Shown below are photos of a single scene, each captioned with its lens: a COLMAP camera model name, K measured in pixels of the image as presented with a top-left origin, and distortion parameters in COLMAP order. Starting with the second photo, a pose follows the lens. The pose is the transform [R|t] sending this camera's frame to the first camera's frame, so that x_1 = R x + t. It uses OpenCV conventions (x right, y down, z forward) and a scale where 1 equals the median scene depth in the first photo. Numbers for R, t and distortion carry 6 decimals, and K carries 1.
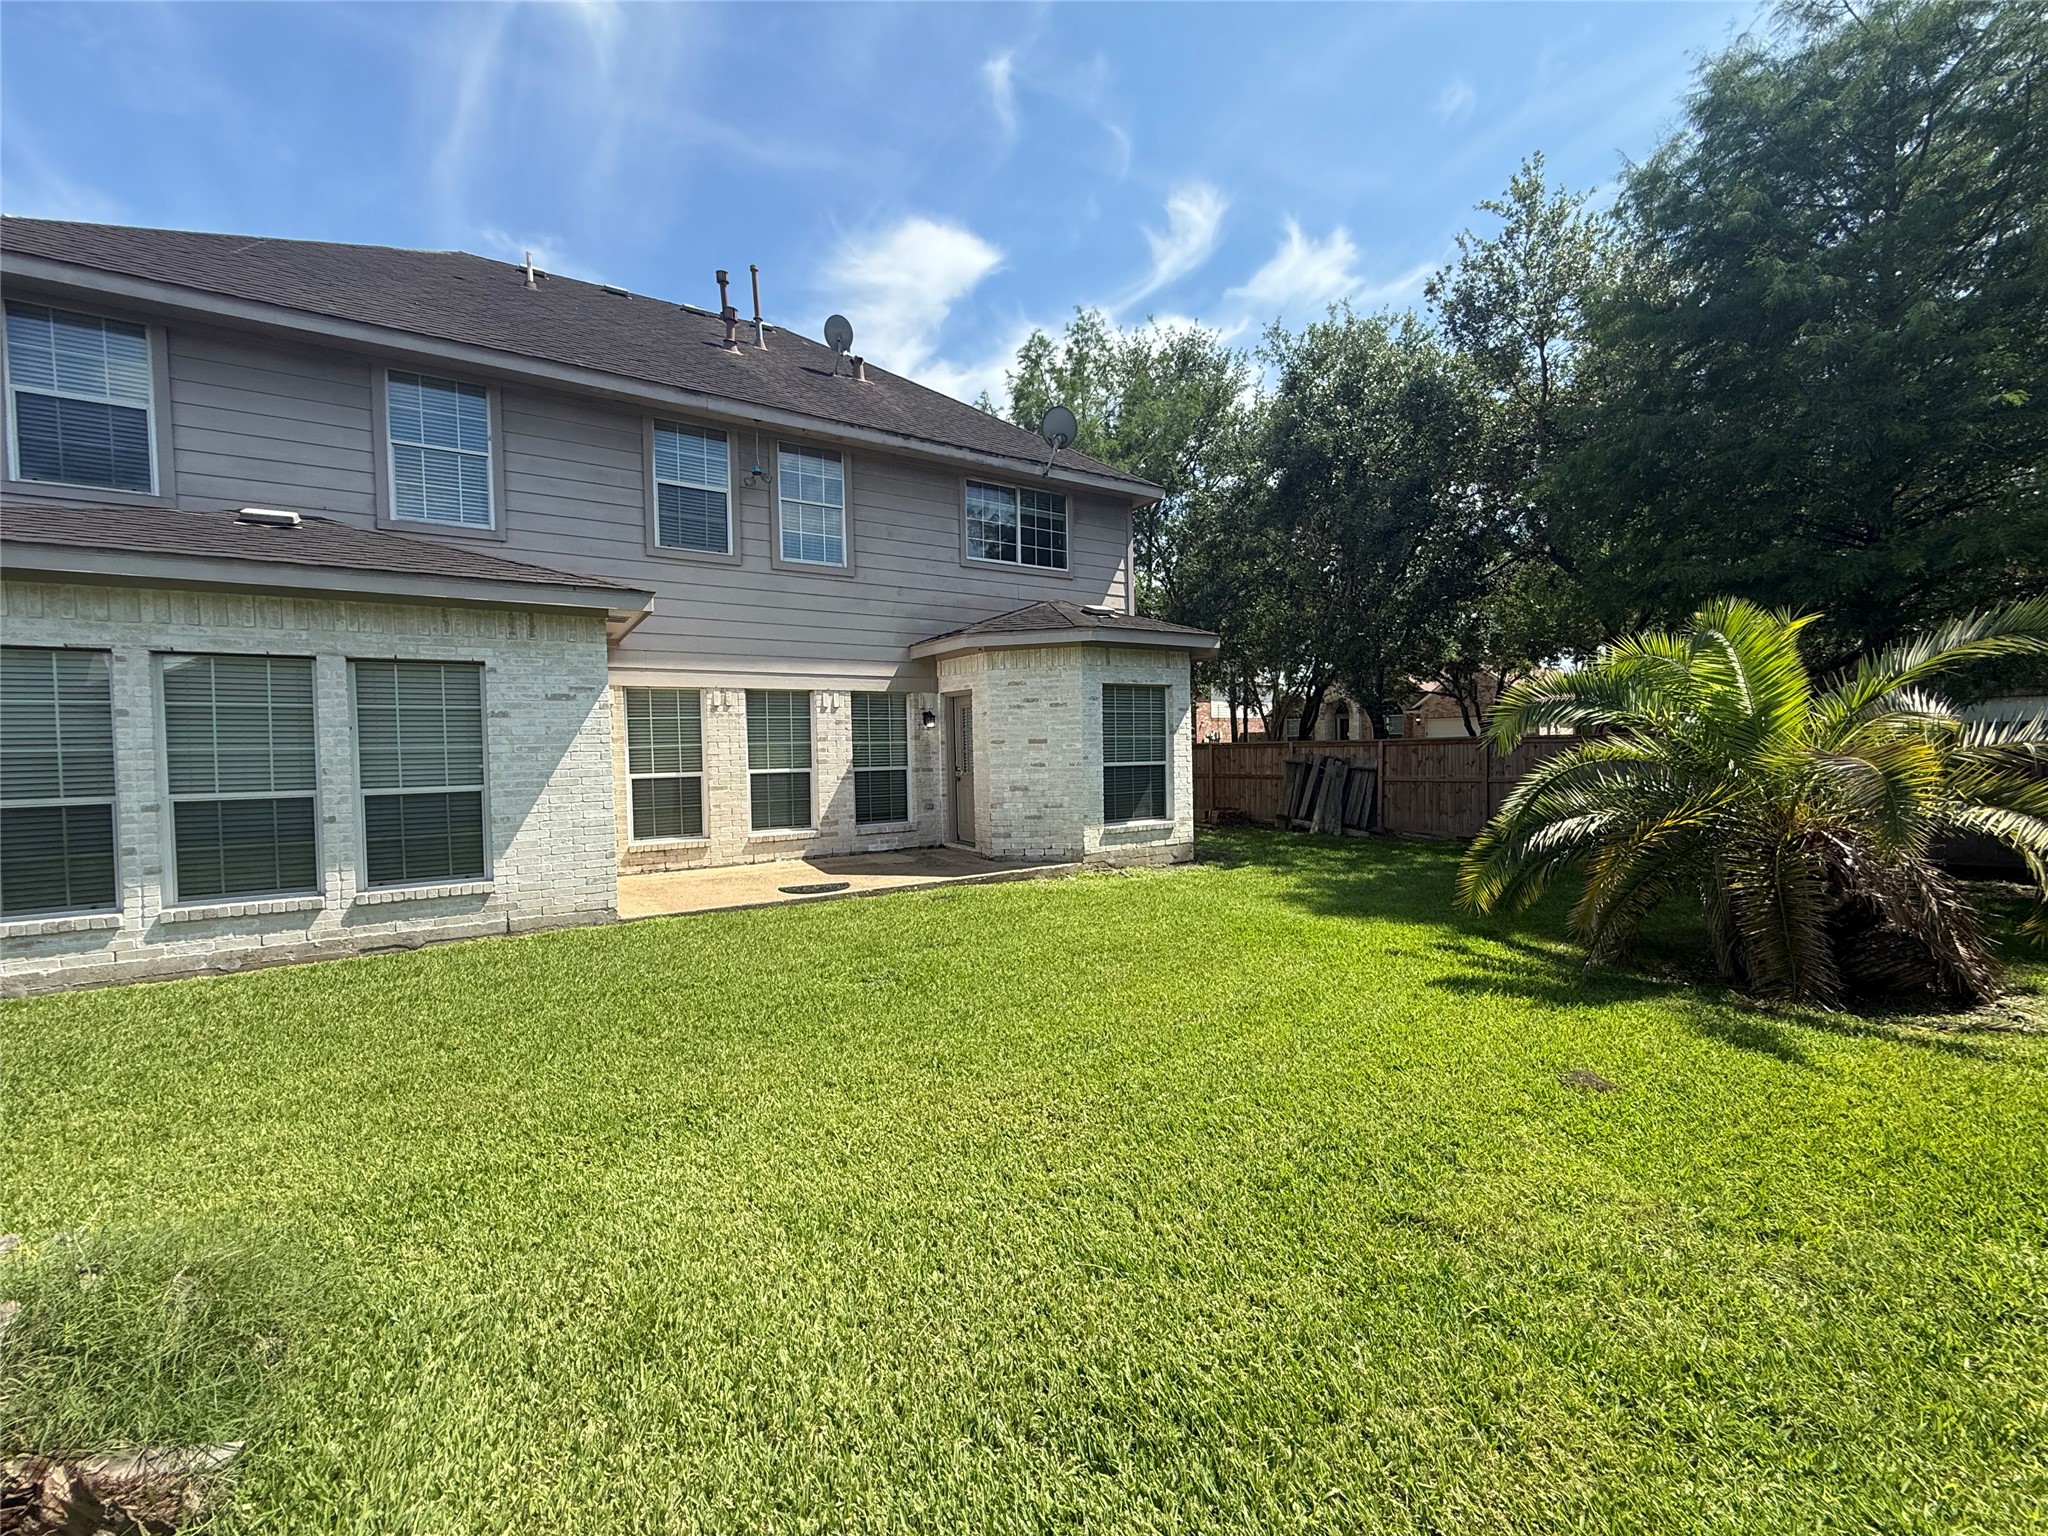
lens RADIAL K [[809.2, 0, 1039.6], [0, 809.2, 759.8], [0, 0, 1]] dist [-0.002203, 0.000097]
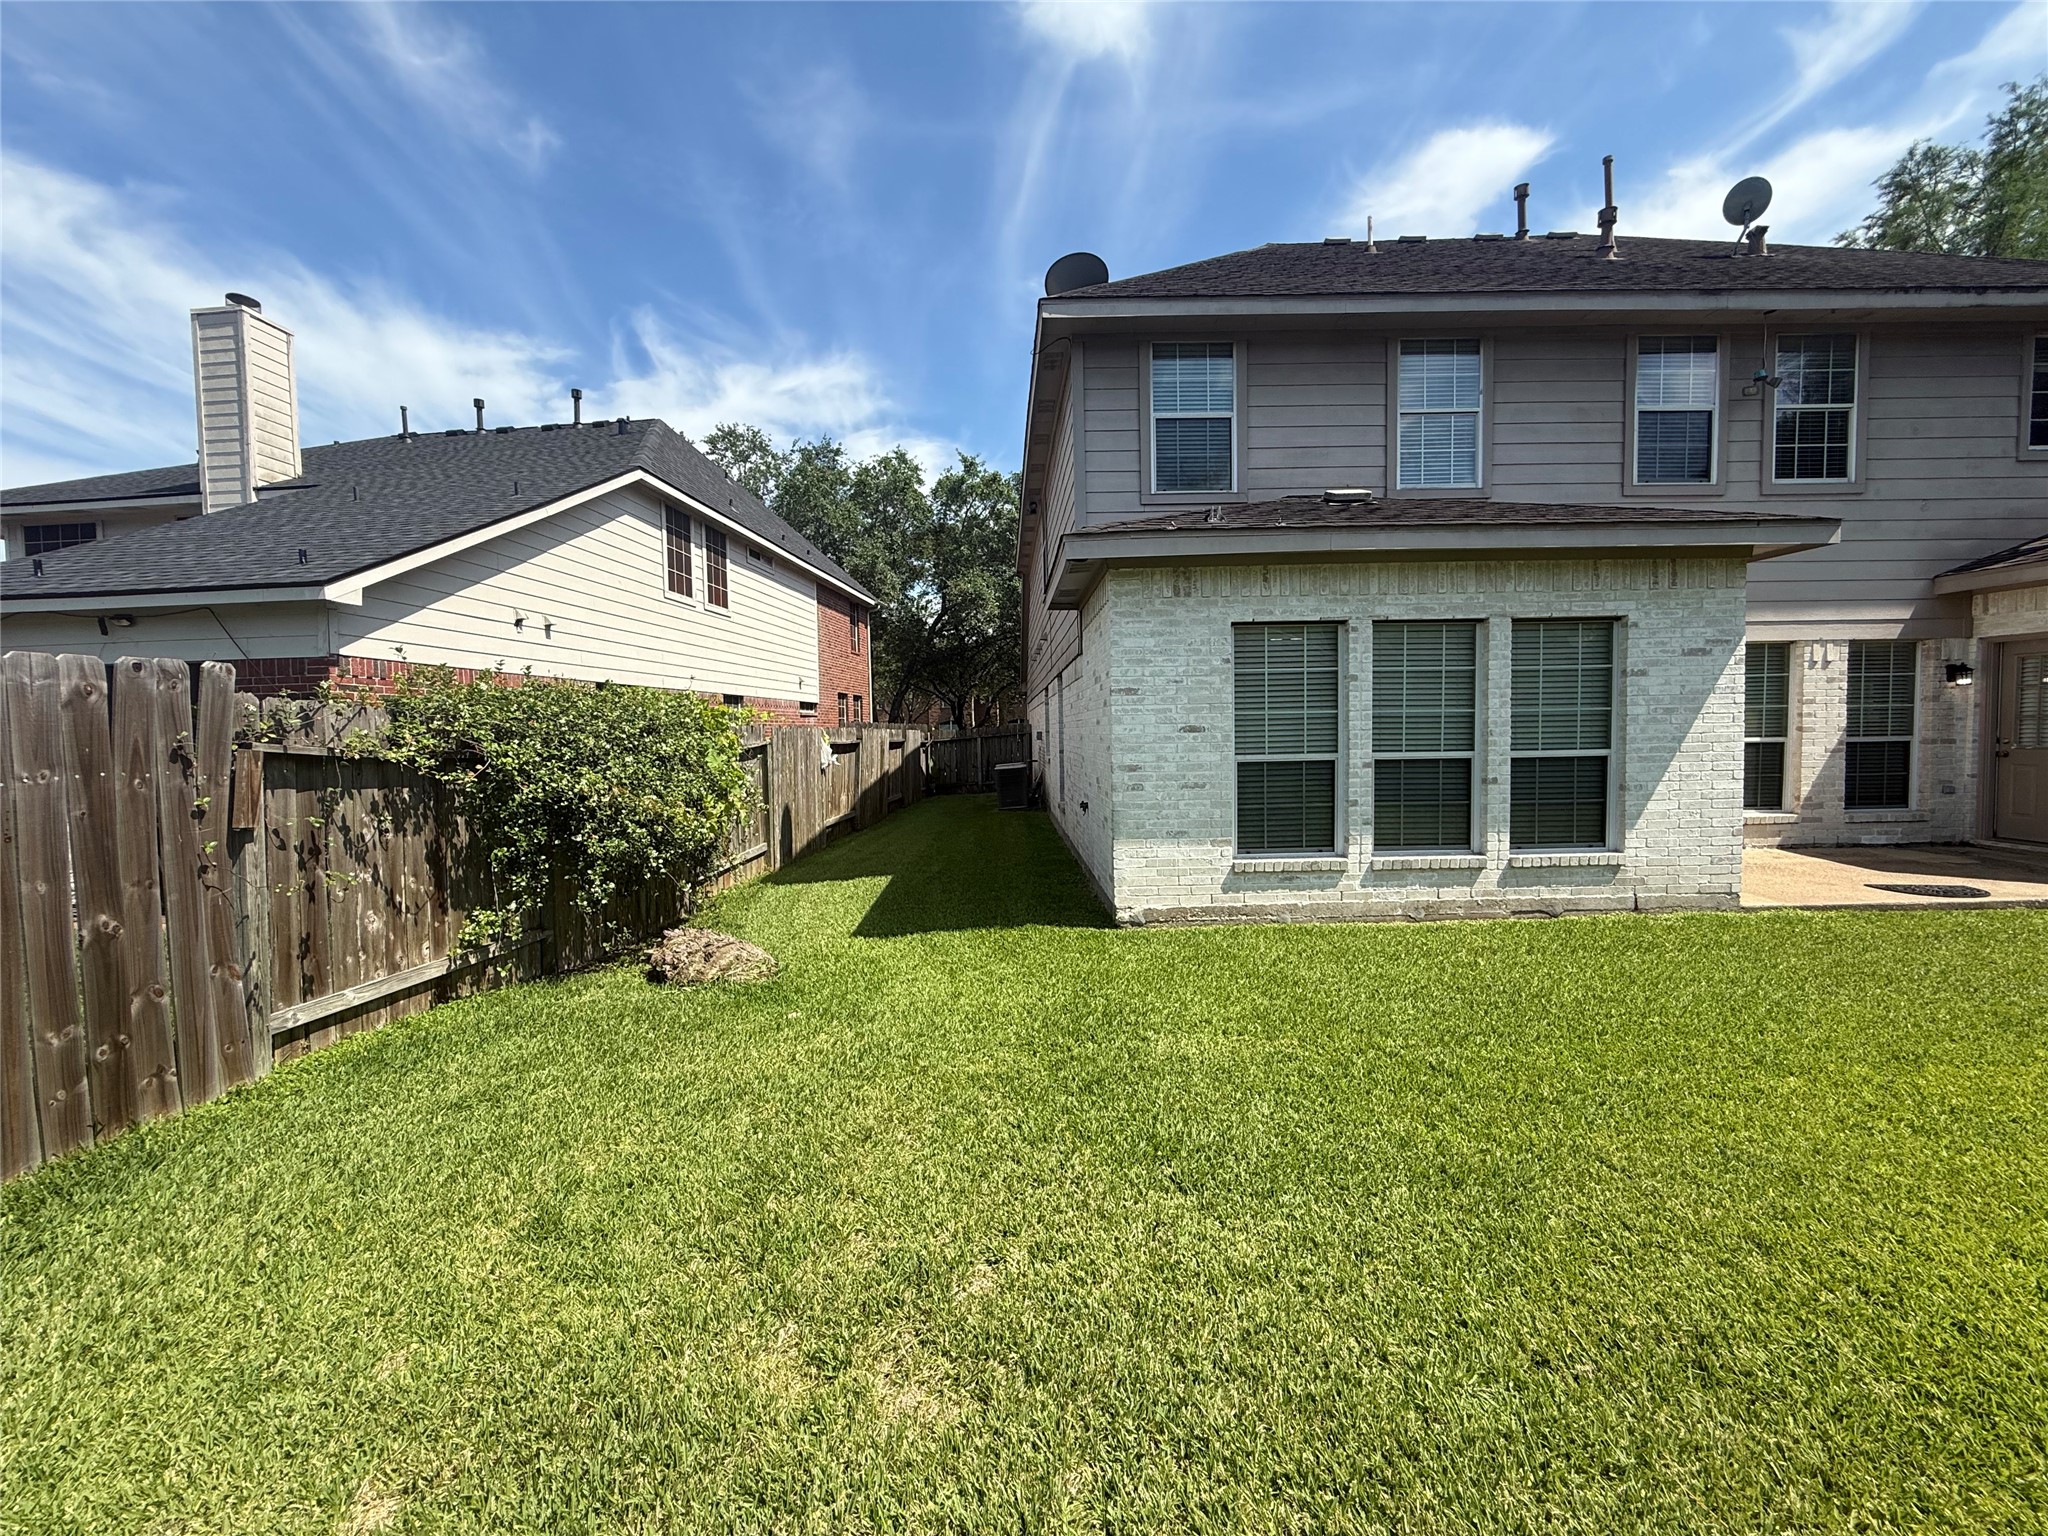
lens RADIAL K [[809.2, 0, 1039.6], [0, 809.2, 759.8], [0, 0, 1]] dist [-0.002203, 0.000097]
pose [[0.846263, 0.024426, -0.532205, -0.715830], [-0.006860, 0.999365, 0.034960, 0.014456], [0.532721, -0.025934, 0.845893, -0.135144]]
